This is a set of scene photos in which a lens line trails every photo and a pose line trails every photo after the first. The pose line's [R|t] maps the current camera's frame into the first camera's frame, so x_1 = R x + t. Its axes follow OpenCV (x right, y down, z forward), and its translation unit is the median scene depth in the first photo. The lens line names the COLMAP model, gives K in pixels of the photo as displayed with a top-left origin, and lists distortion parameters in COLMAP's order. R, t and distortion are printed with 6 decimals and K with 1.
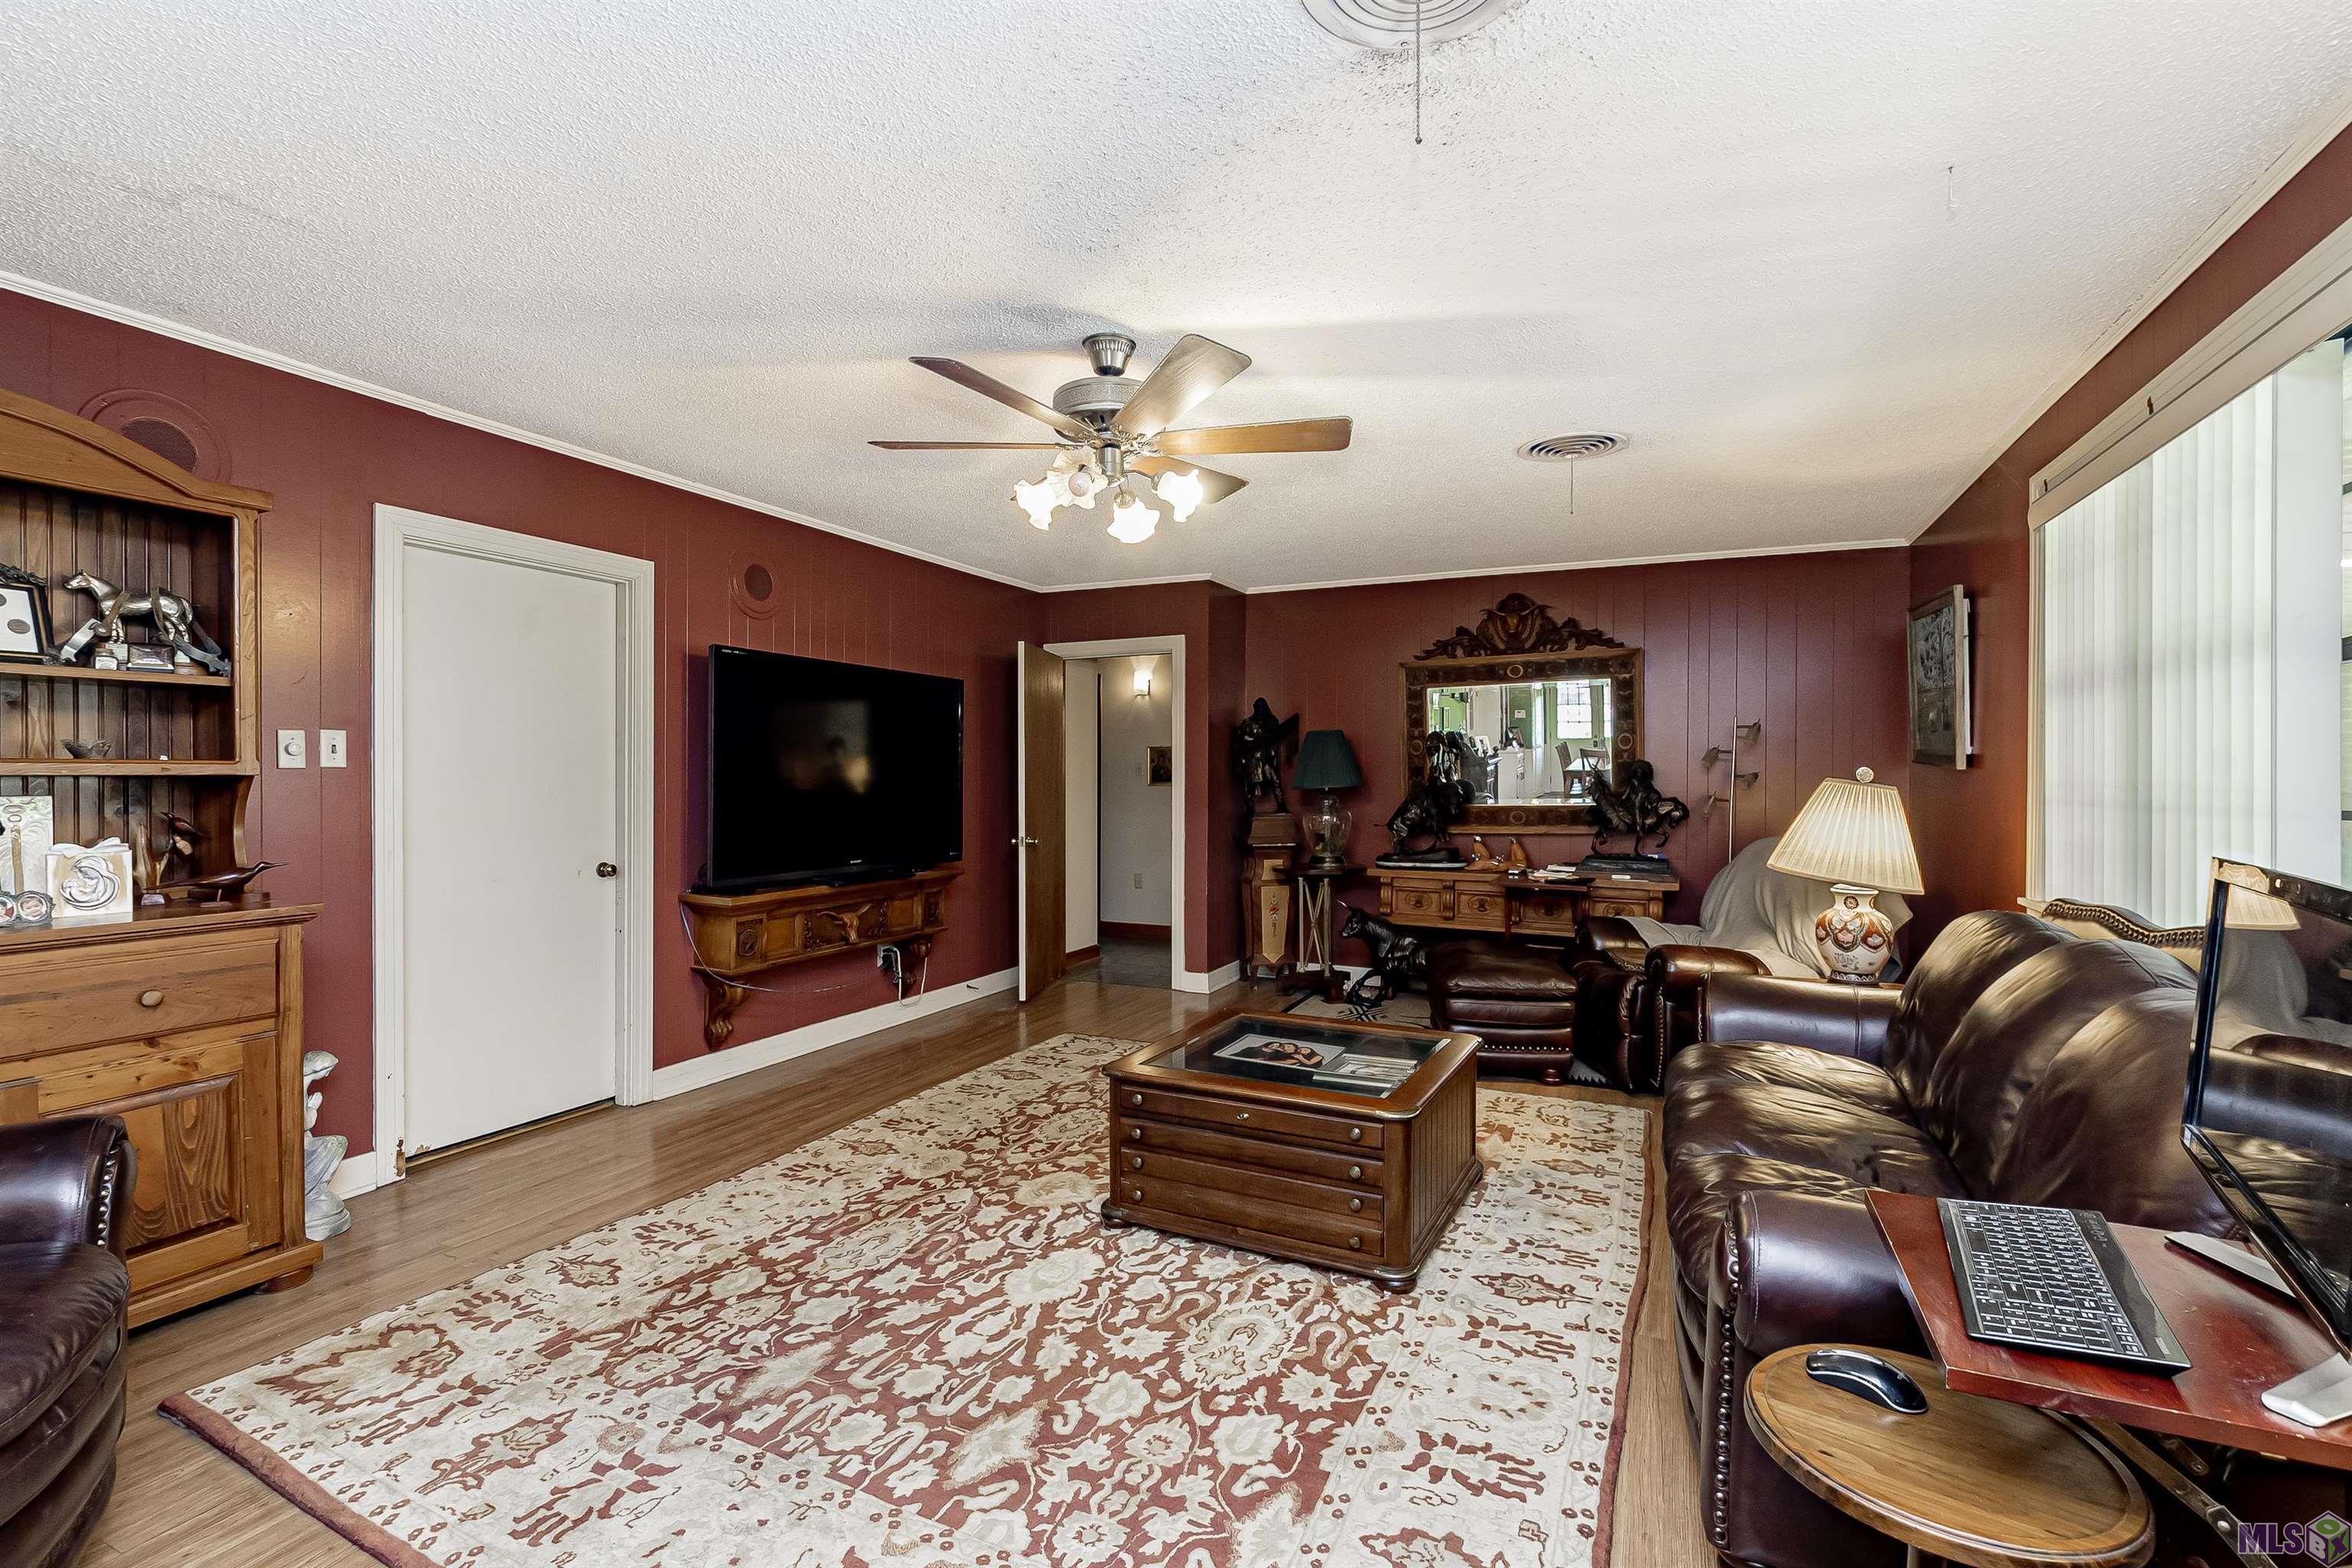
lens RADIAL K [[1011.9, 0, 1176.0], [0, 1011.9, 784.0], [0, 0, 1]] dist [0.000053, -0.000005]
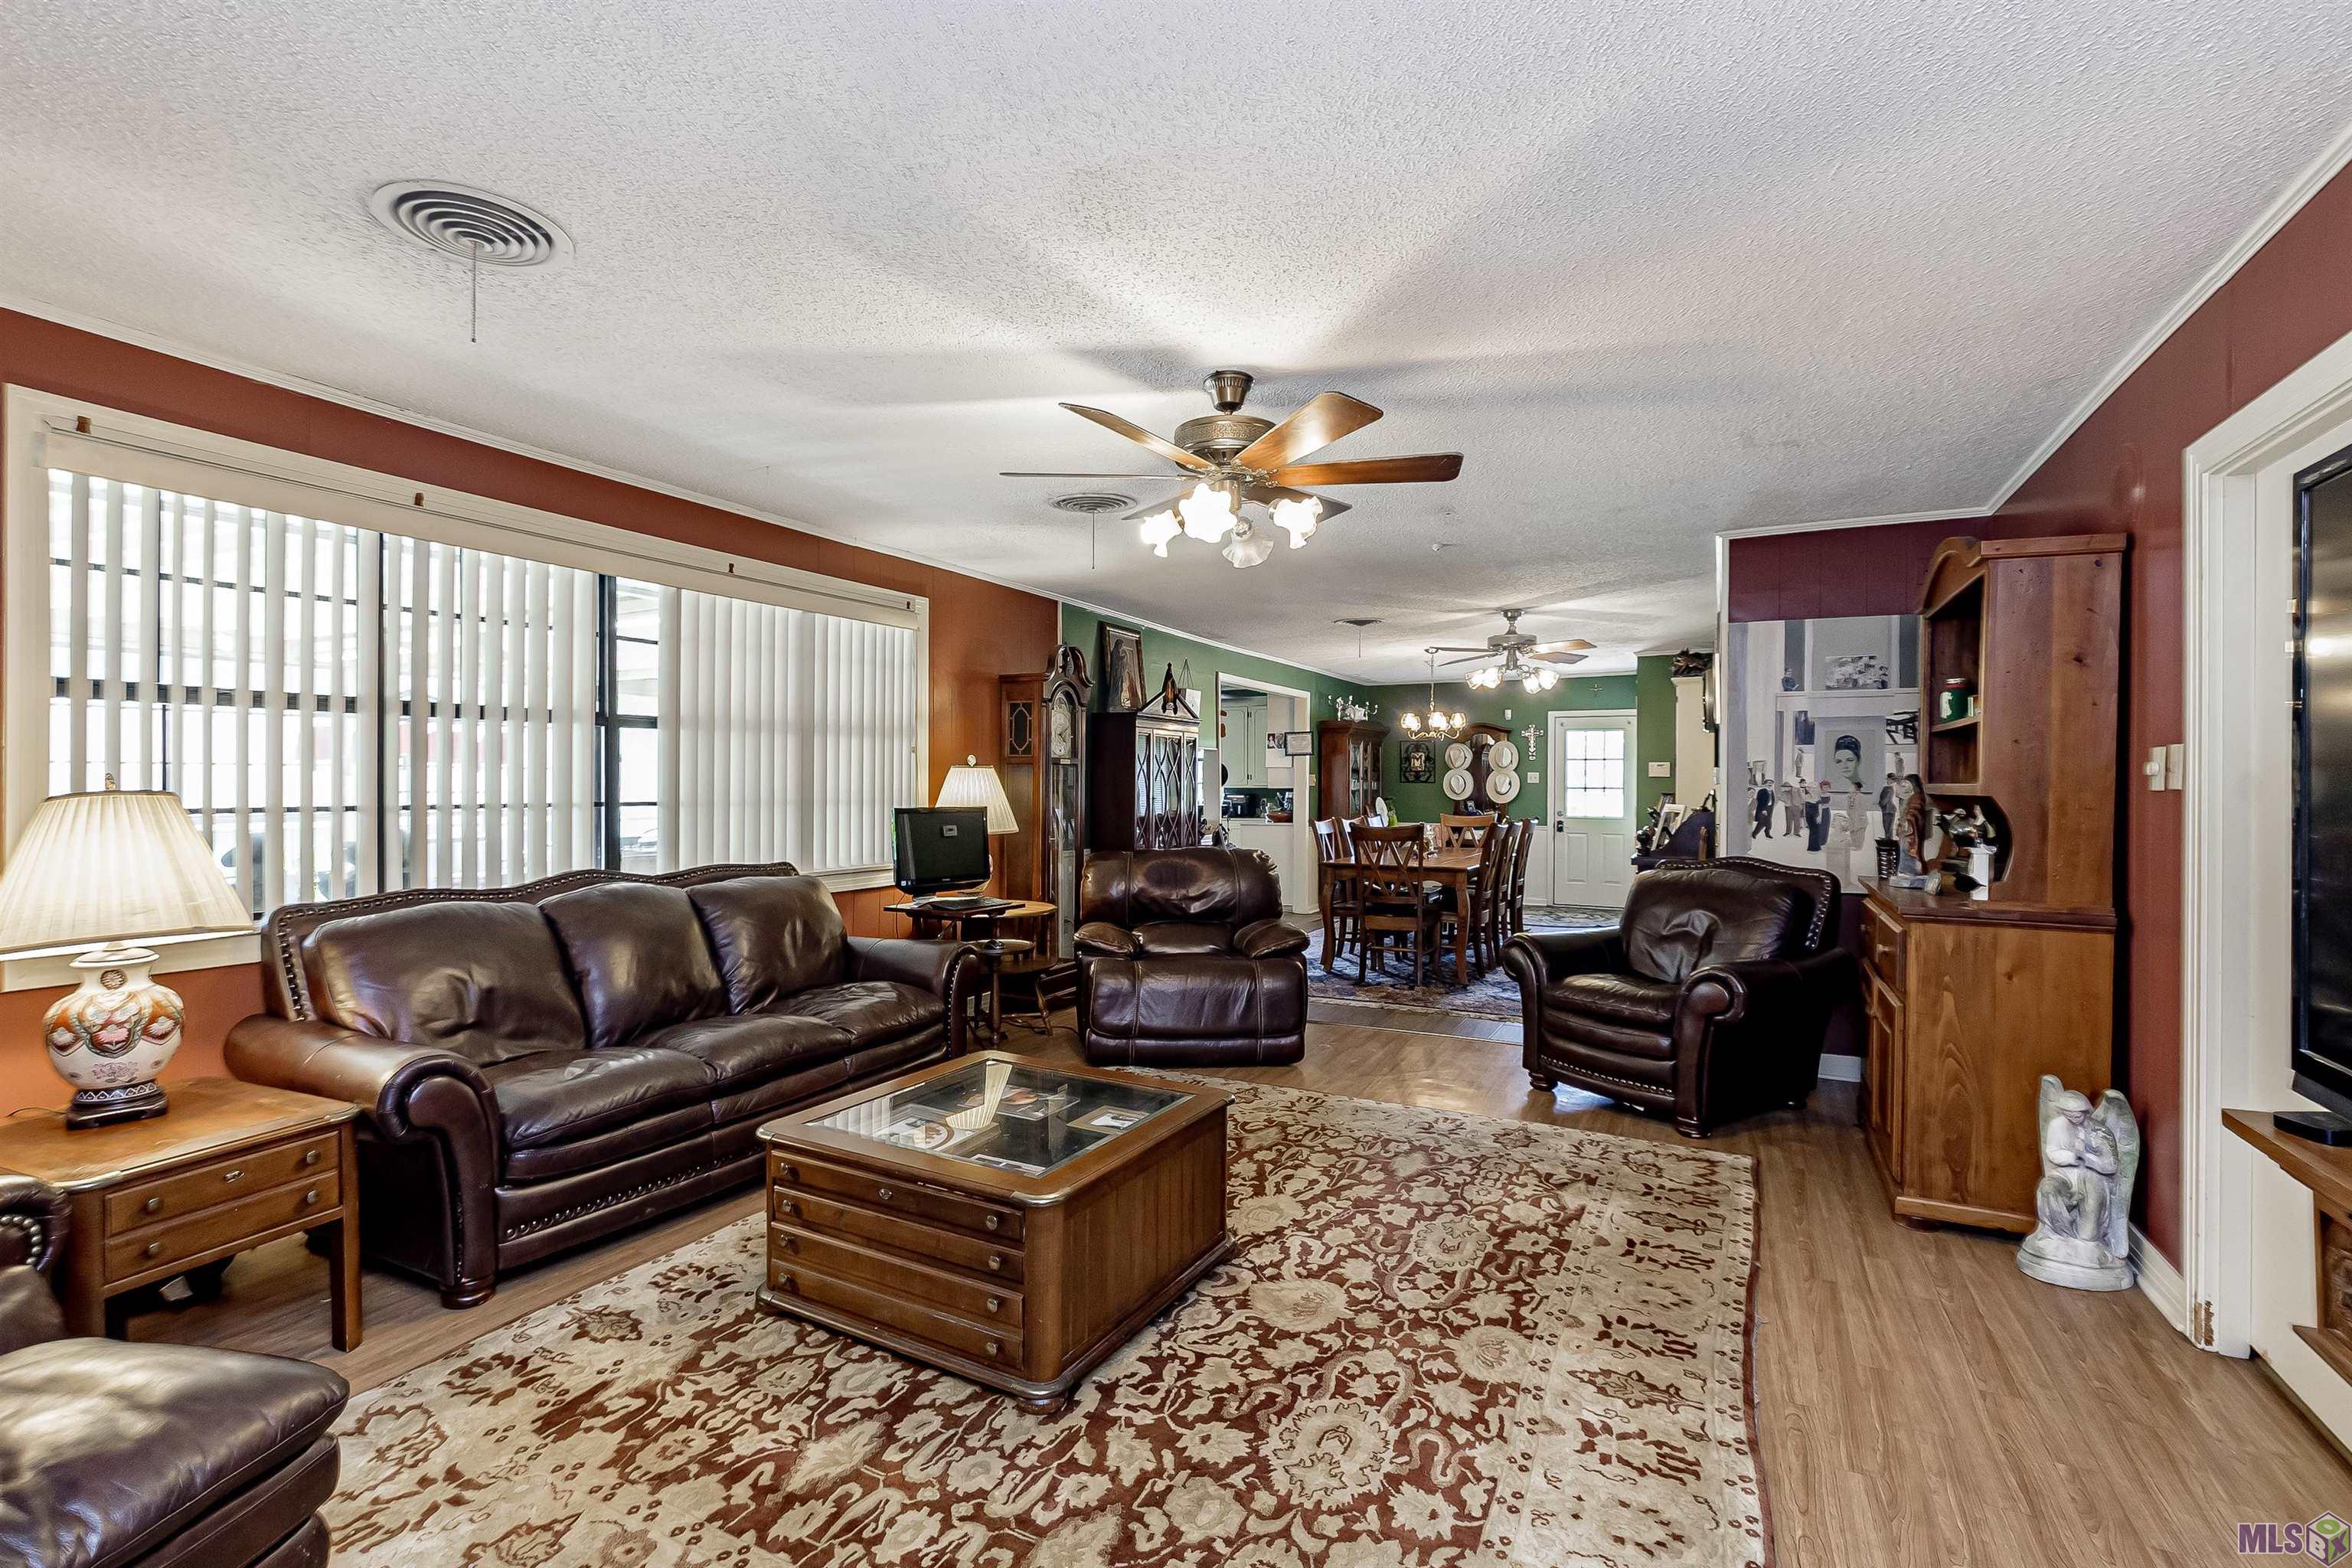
lens RADIAL K [[1026.7, 0, 1176.0], [0, 1026.7, 784.0], [0, 0, 1]] dist [0.000005, -0.000003]
pose [[-0.999607, -0.004699, 0.027640, -0.044825], [-0.004387, 0.999926, 0.011327, -0.028940], [-0.027691, 0.011201, -0.999554, 2.070562]]
